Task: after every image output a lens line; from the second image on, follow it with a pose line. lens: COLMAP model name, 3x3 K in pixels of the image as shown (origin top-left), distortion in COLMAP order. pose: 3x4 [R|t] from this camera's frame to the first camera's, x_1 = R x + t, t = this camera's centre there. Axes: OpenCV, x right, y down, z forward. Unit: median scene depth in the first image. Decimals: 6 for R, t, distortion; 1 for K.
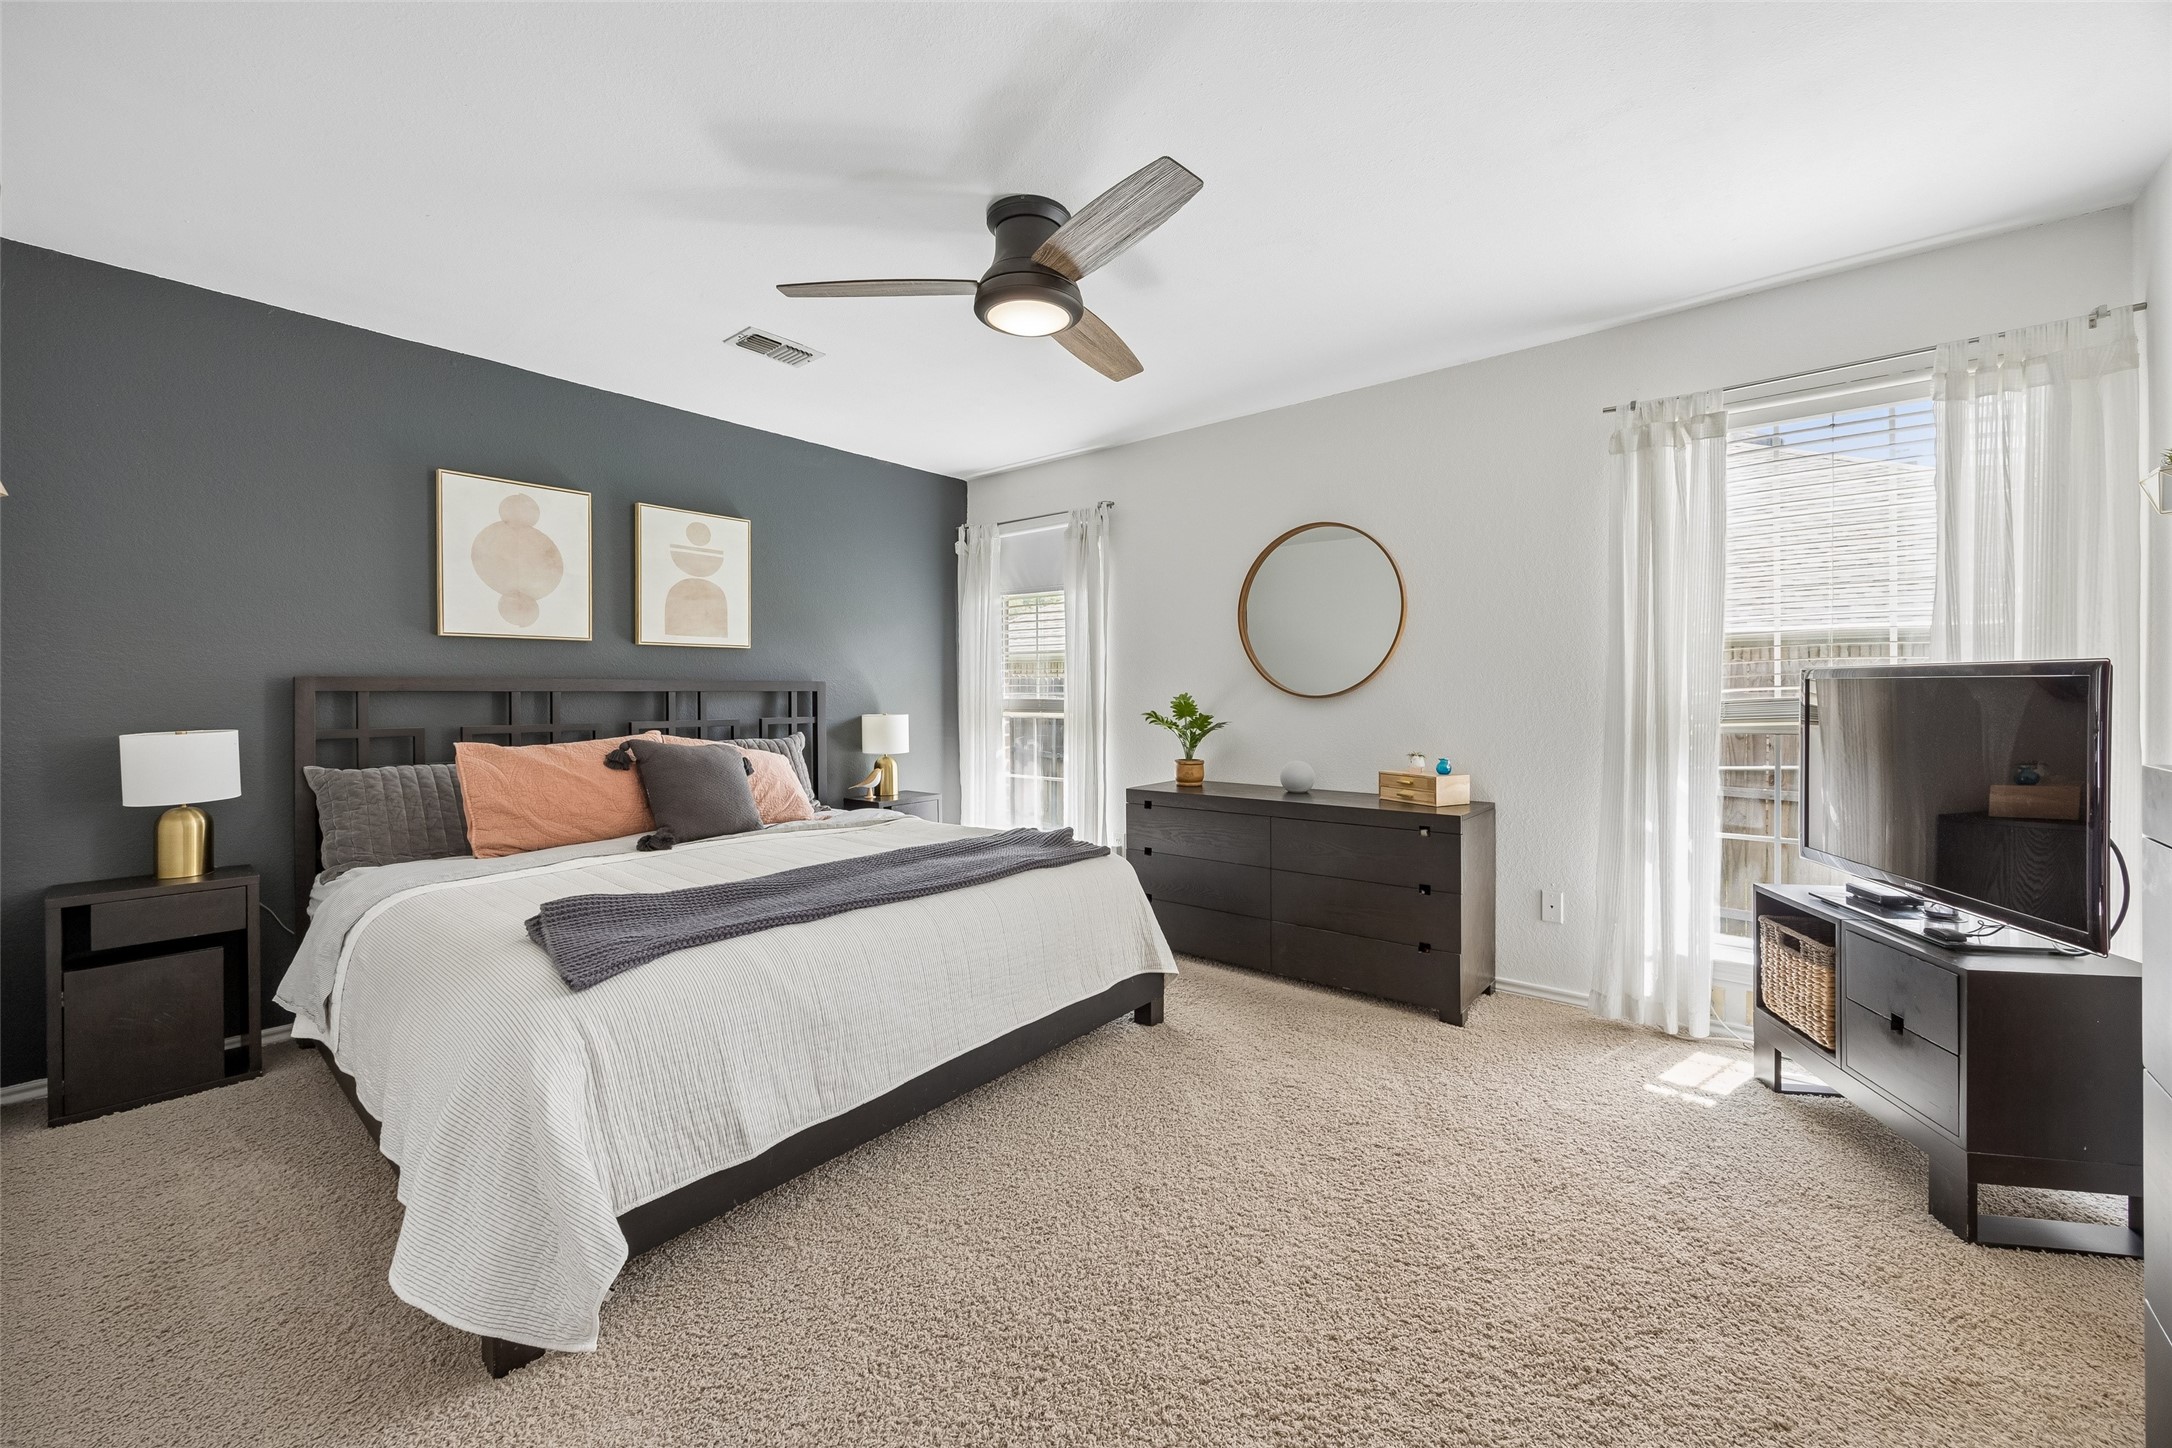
lens RADIAL K [[836.8, 0, 1084.3], [0, 836.8, 705.0], [0, 0, 1]] dist [0.001486, 0.000430]
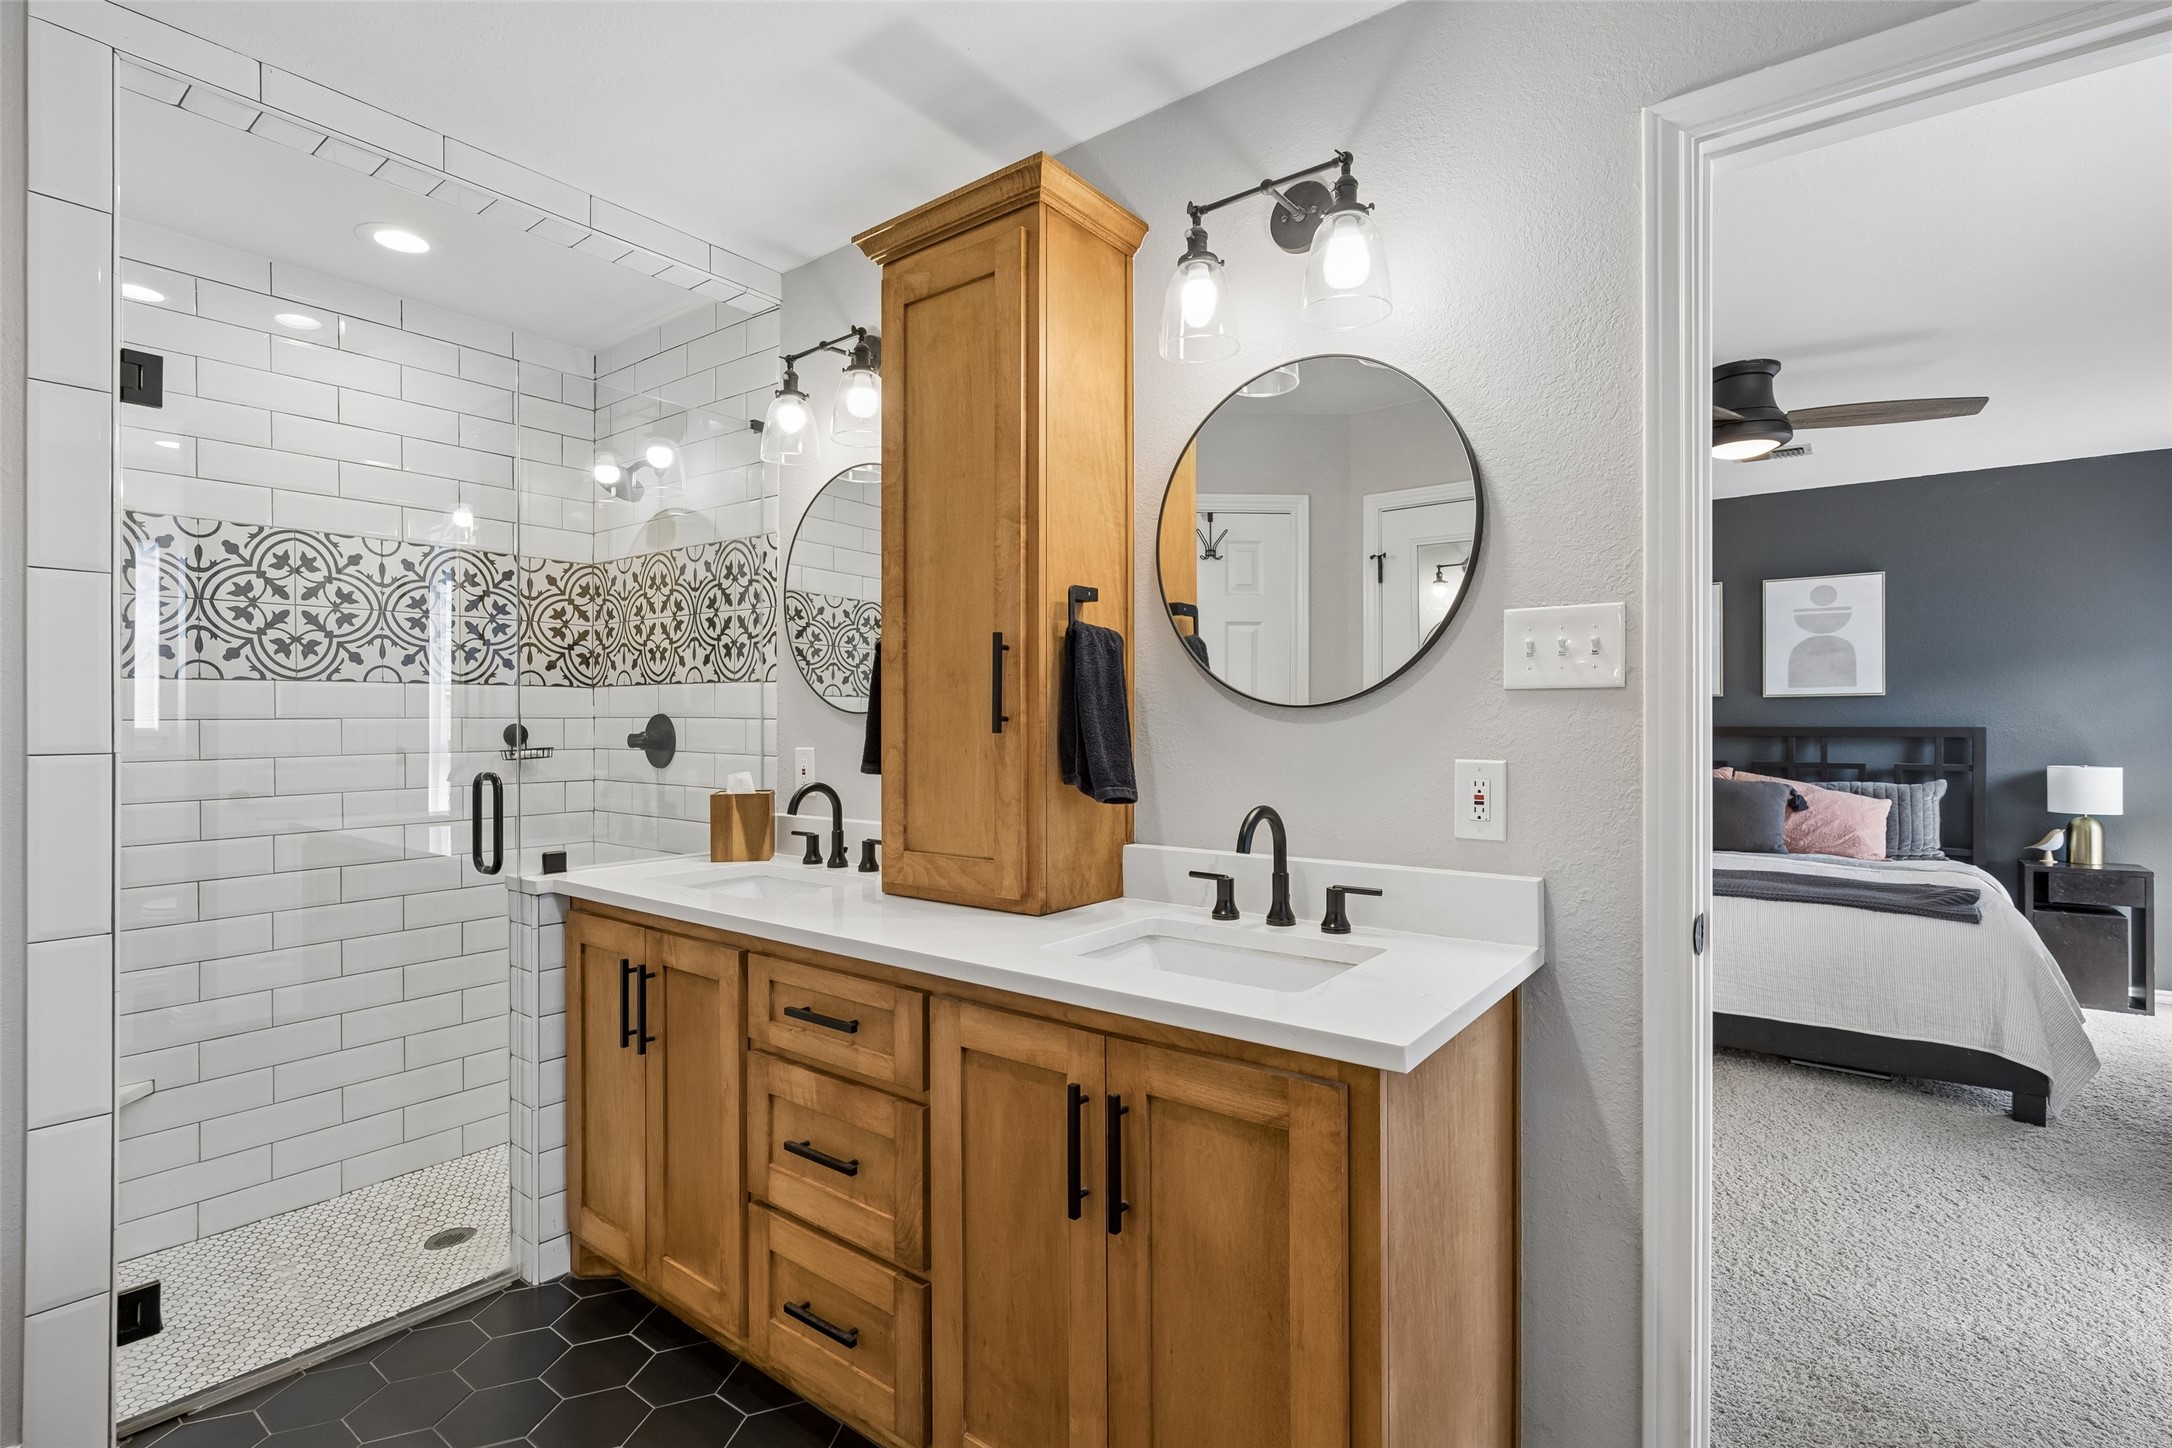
lens RADIAL K [[1024.8, 0, 1083.5], [0, 1024.8, 723.5], [0, 0, 1]] dist [0.000152, 0.000011]
pose [[0.027009, 0.001401, -0.999634, 0.863603], [-0.014041, 0.999901, 0.001022, -0.020705], [0.999537, 0.014008, 0.027026, -0.023792]]
